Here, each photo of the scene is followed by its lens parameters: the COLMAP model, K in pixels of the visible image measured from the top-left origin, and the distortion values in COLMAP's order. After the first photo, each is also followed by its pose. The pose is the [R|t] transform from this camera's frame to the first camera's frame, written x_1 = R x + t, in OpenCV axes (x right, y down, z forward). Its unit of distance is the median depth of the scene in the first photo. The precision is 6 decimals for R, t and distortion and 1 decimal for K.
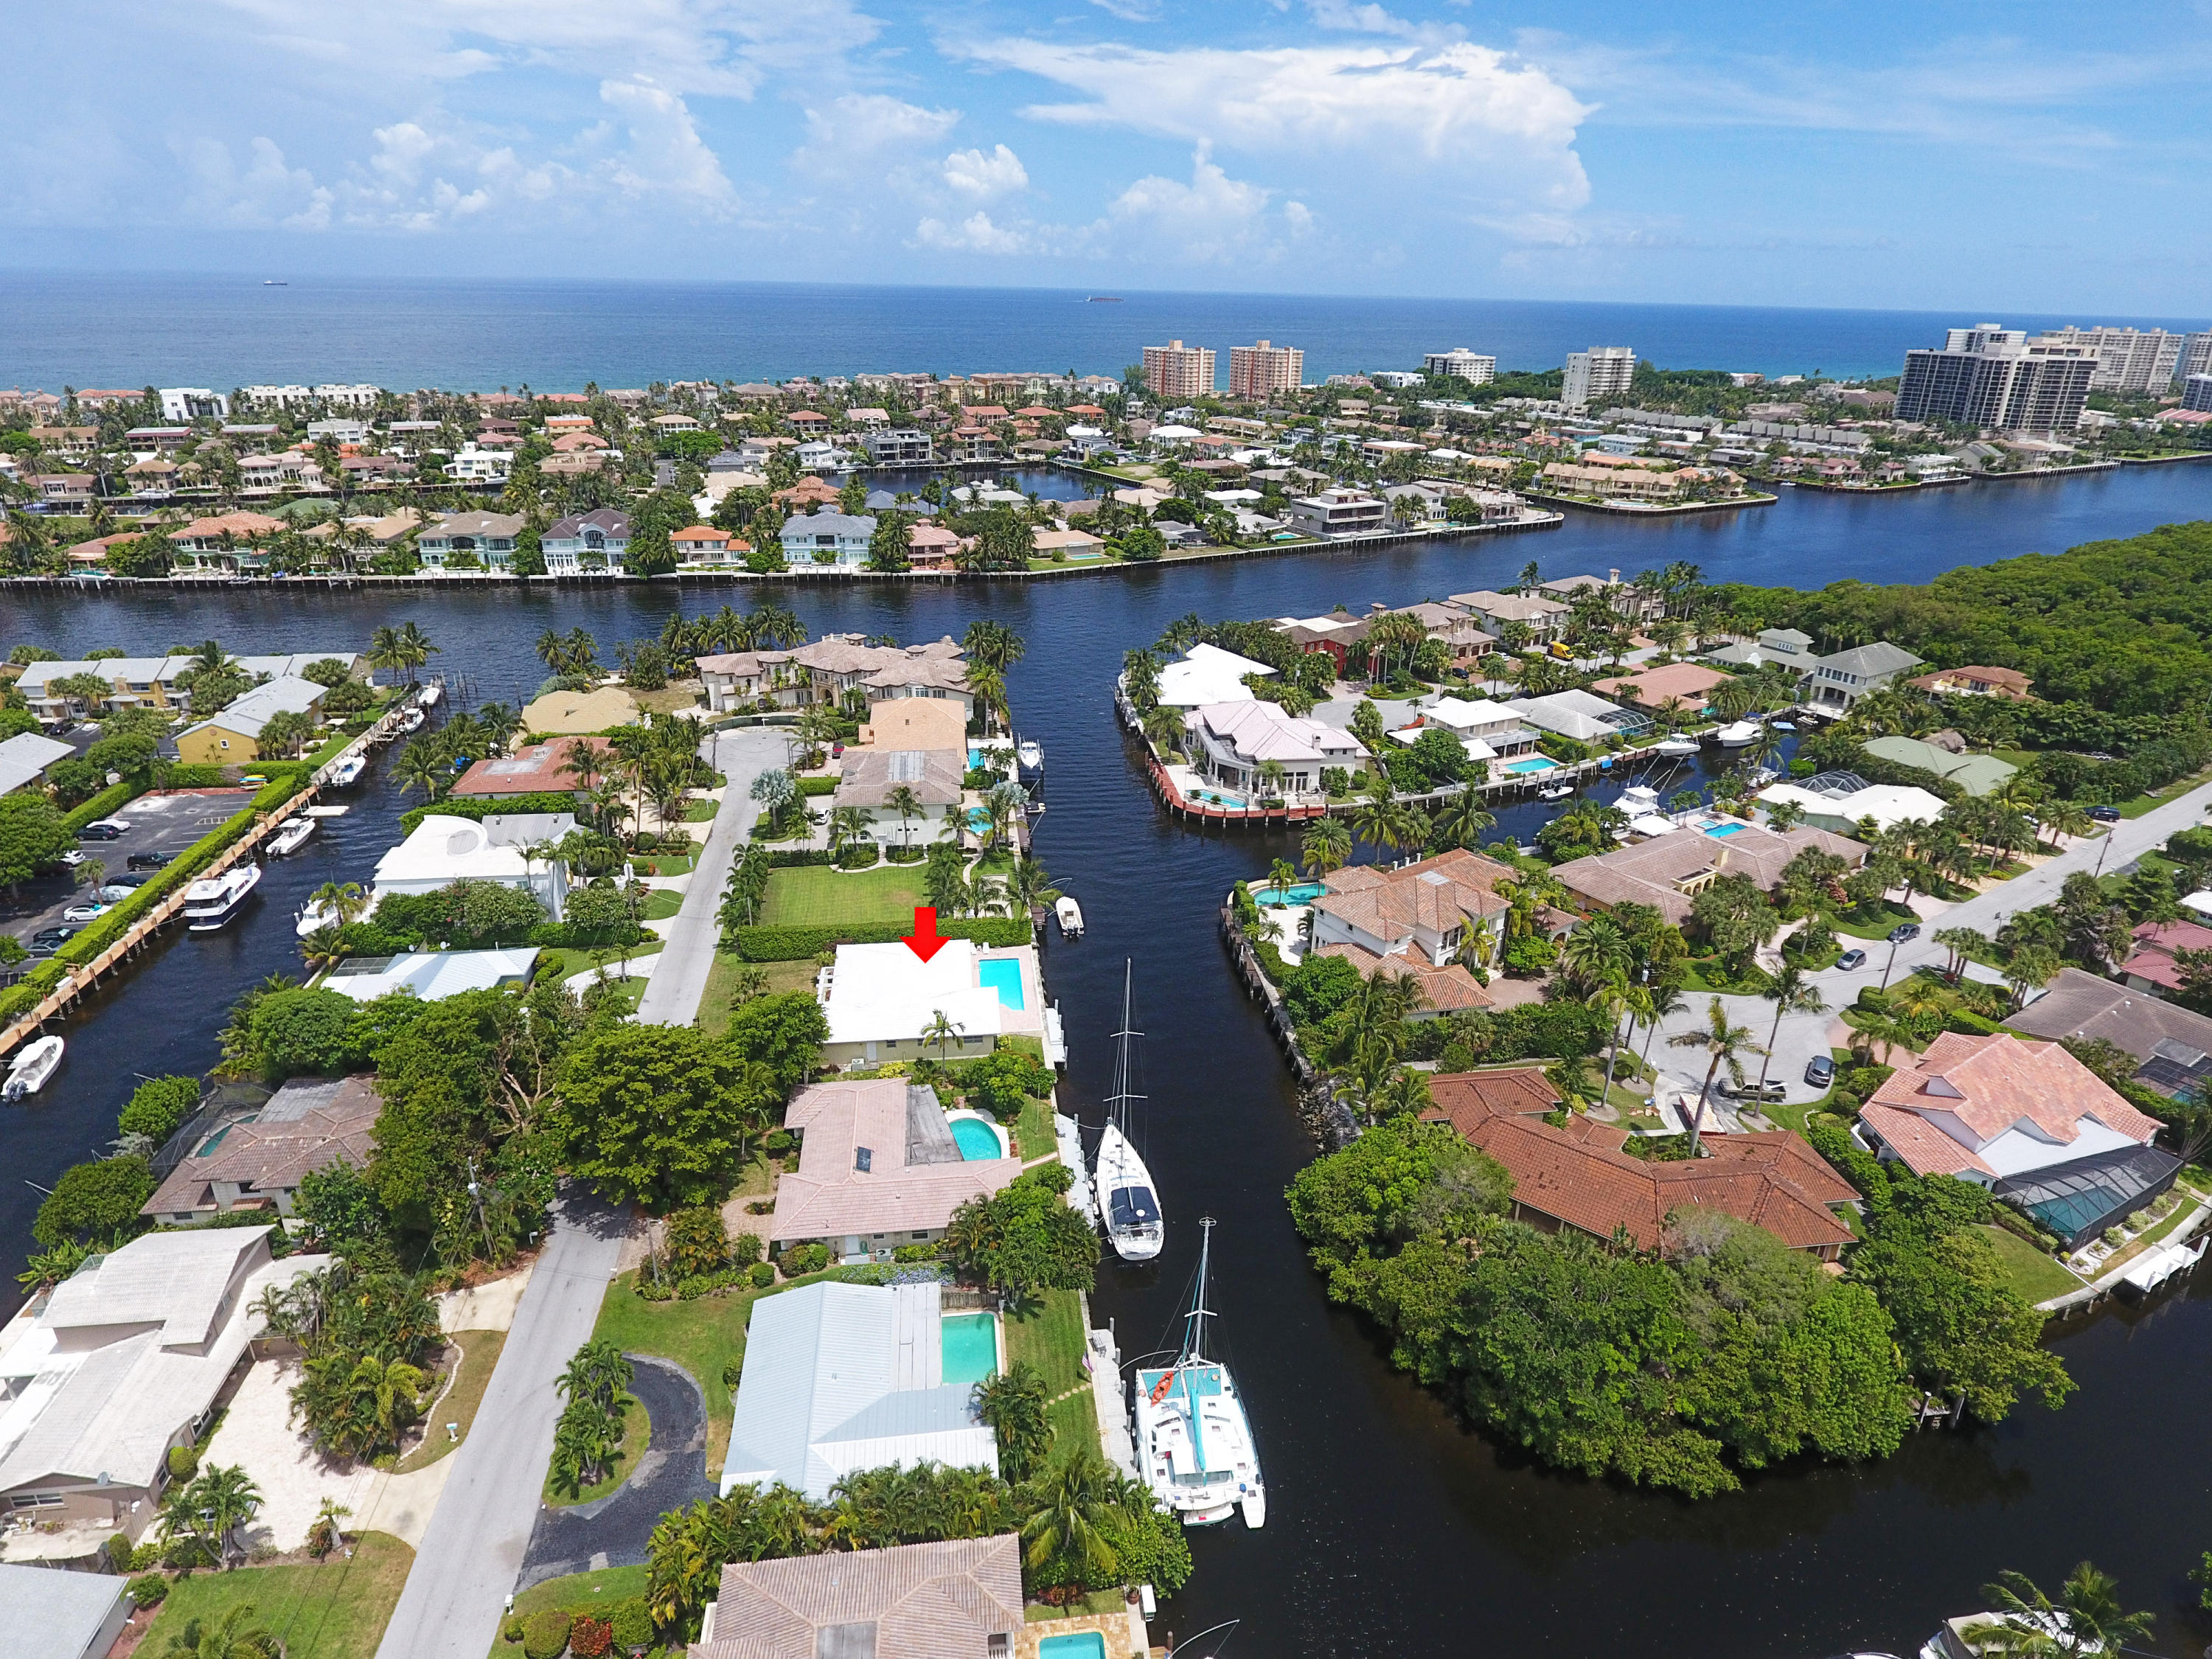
lens RADIAL K [[1289.4, 0, 1106.0], [0, 1289.4, 829.5], [0, 0, 1]] dist [-0.007066, 0.001152]
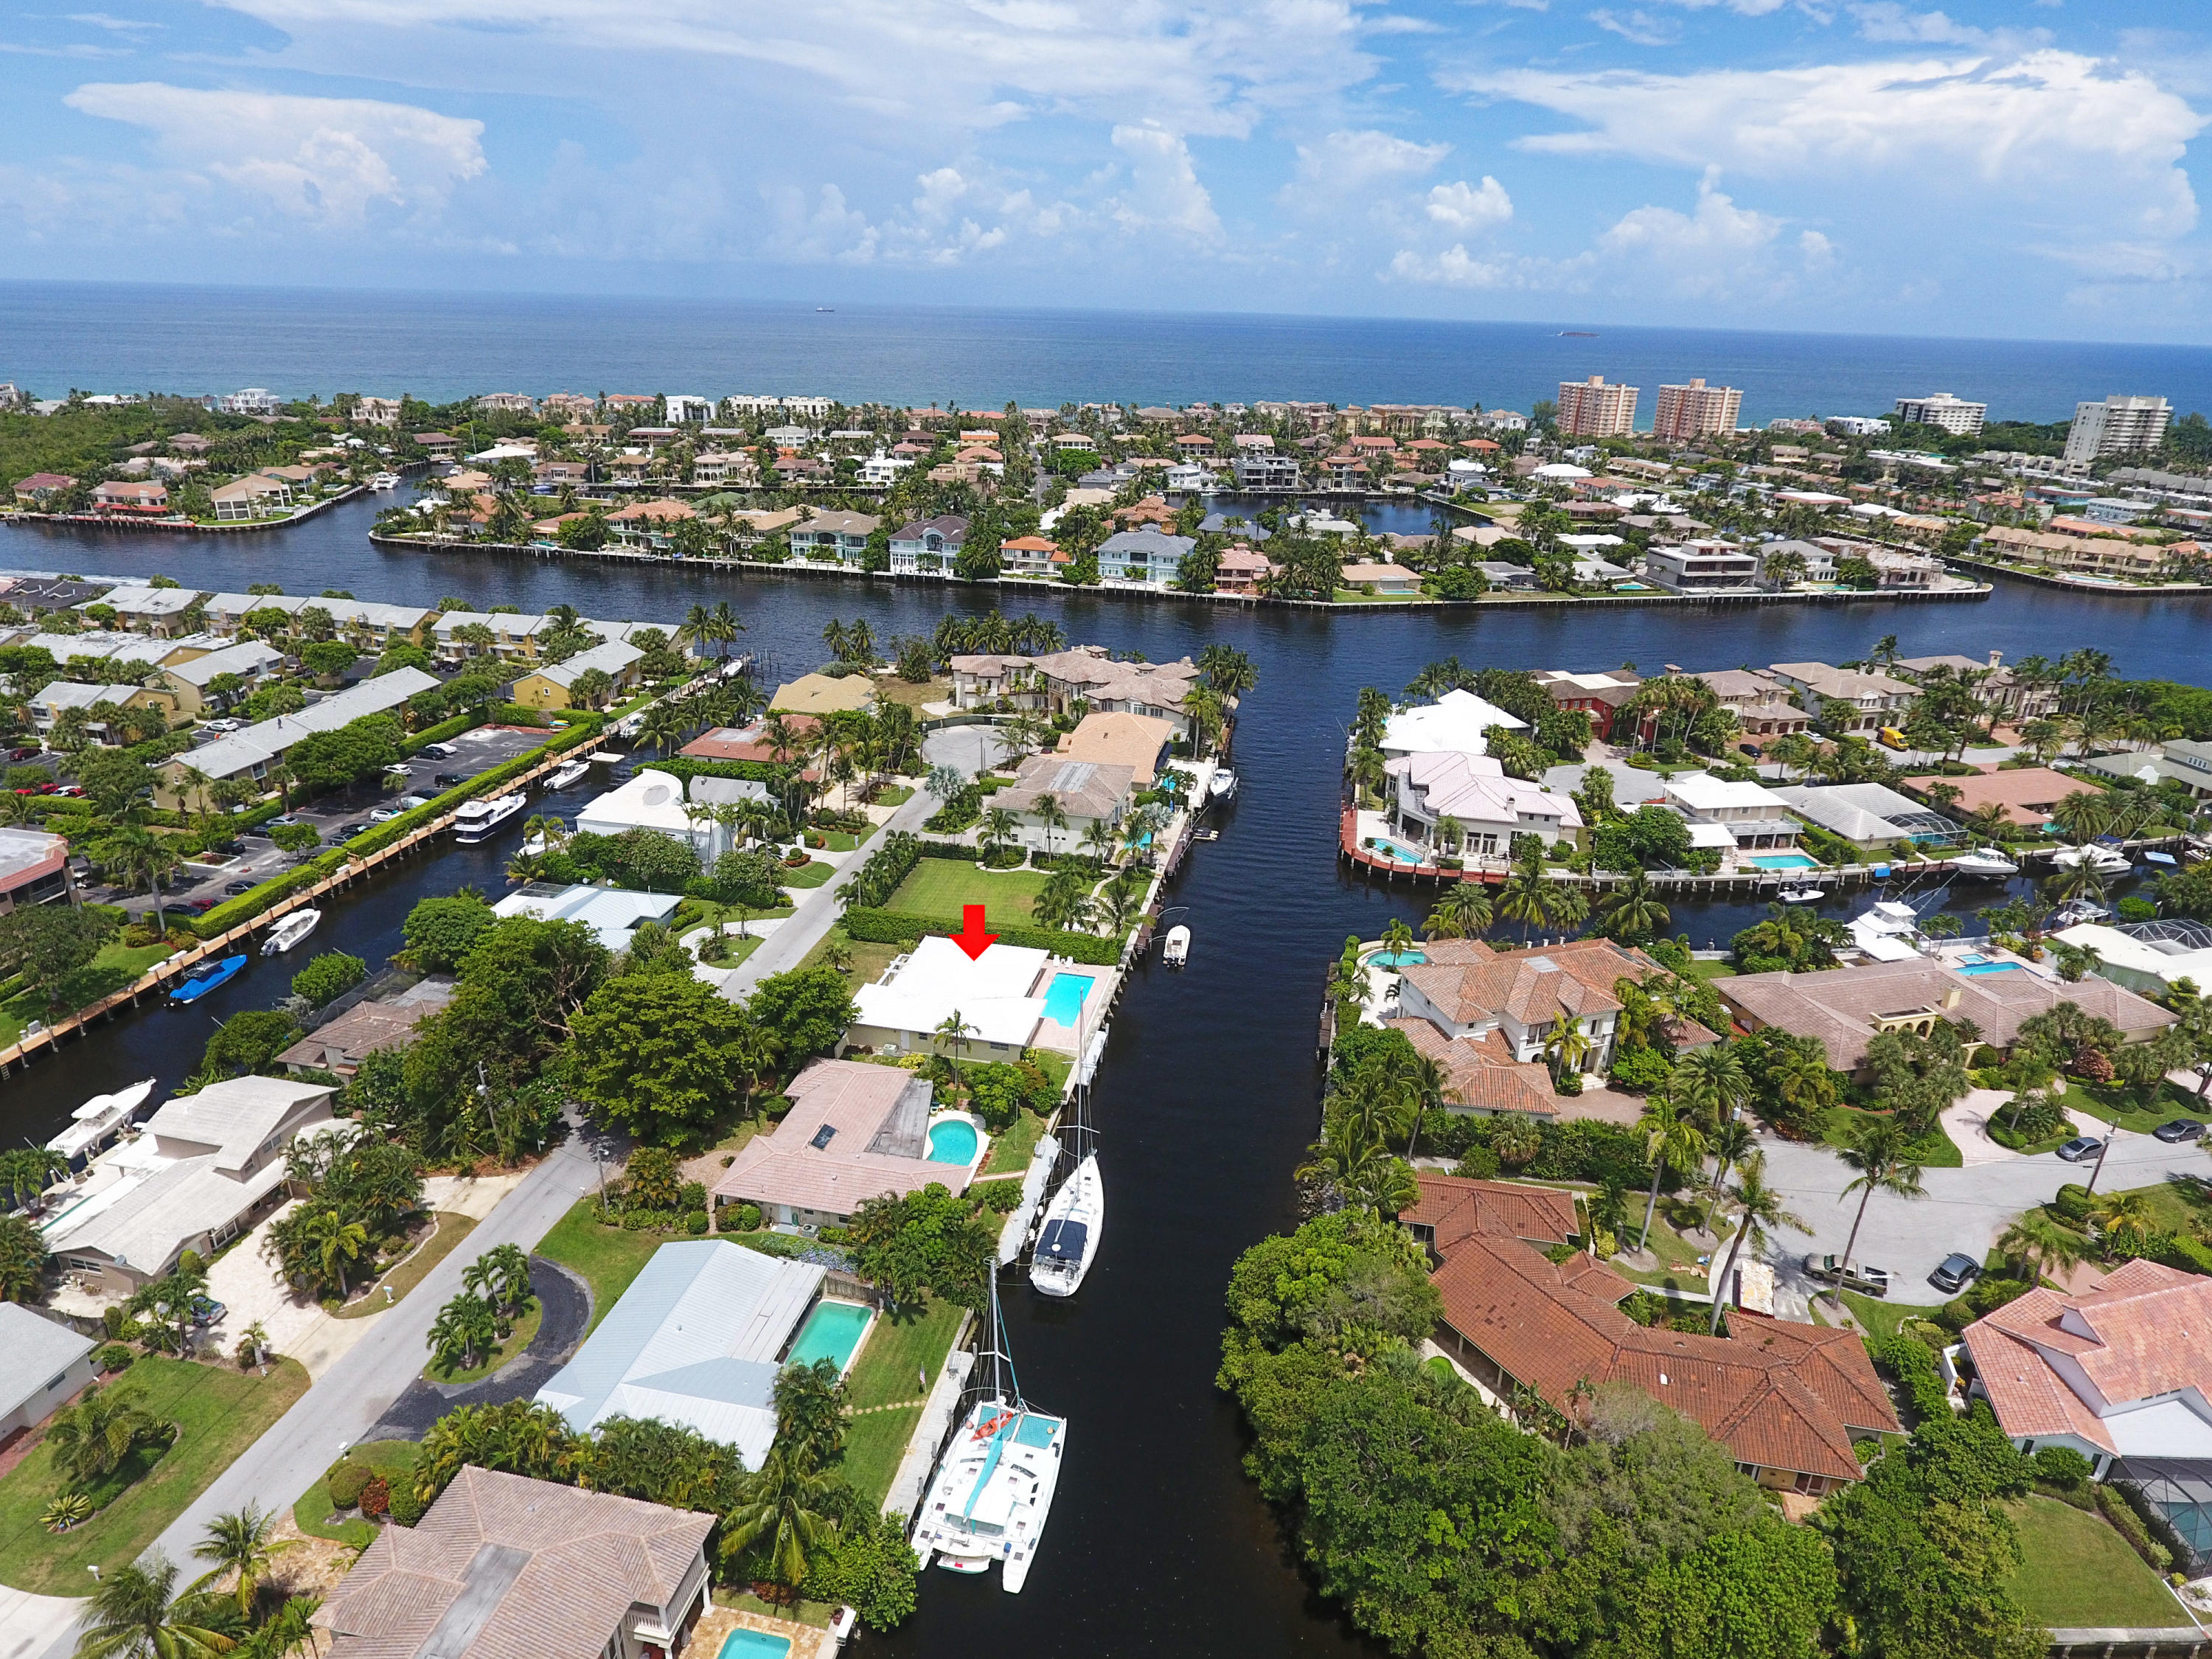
lens RADIAL K [[1289.4, 0, 1106.0], [0, 1289.4, 829.5], [0, 0, 1]] dist [-0.007066, 0.001152]
pose [[0.945059, 0.128353, -0.300649, 0.146915], [-0.134760, 0.990878, -0.000580, -0.008786], [0.297832, 0.041063, 0.953735, 0.034432]]
